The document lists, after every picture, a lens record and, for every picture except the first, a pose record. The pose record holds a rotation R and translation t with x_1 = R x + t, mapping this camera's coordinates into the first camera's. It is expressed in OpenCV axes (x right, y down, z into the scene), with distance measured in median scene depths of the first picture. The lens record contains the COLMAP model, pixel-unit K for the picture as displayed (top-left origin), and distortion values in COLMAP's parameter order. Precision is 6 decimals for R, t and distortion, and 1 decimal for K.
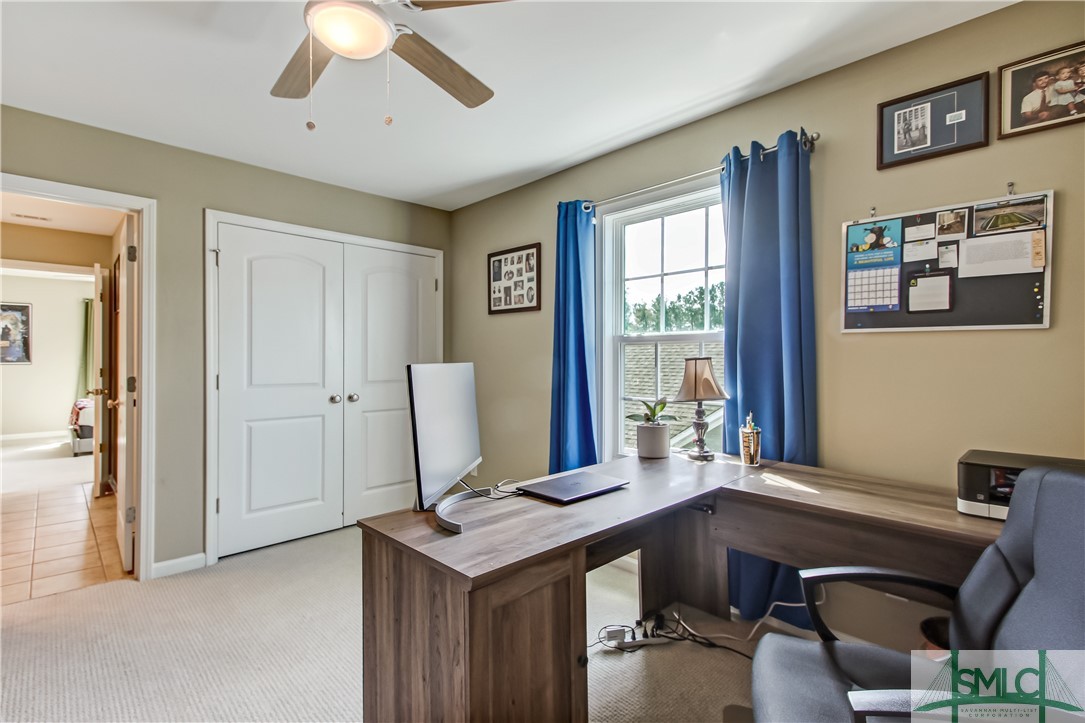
lens RADIAL K [[508.2, 0, 541.3], [0, 508.2, 361.2], [0, 0, 1]] dist [-0.000058, -0.001411]
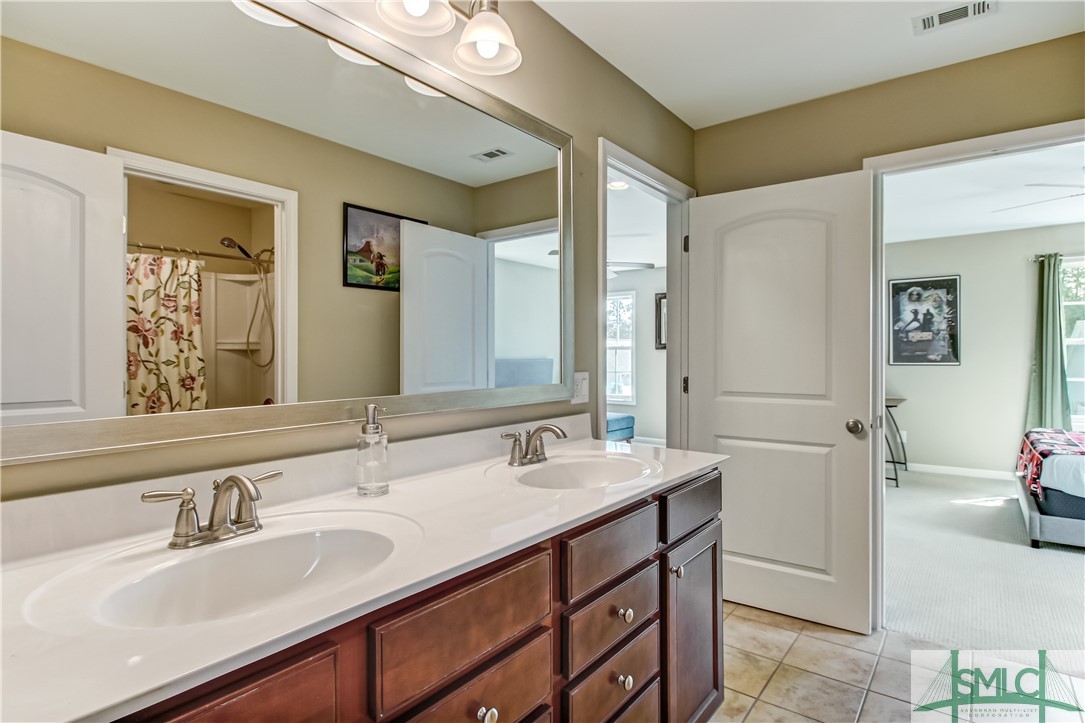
lens RADIAL K [[561.9, 0, 543.6], [0, 561.9, 362.0], [0, 0, 1]] dist [0.006870, -0.000431]
pose [[0.142258, 0.001811, -0.989828, -0.419149], [0.002849, 0.999993, 0.002239, -0.001757], [0.989825, -0.003139, 0.142252, 0.423978]]
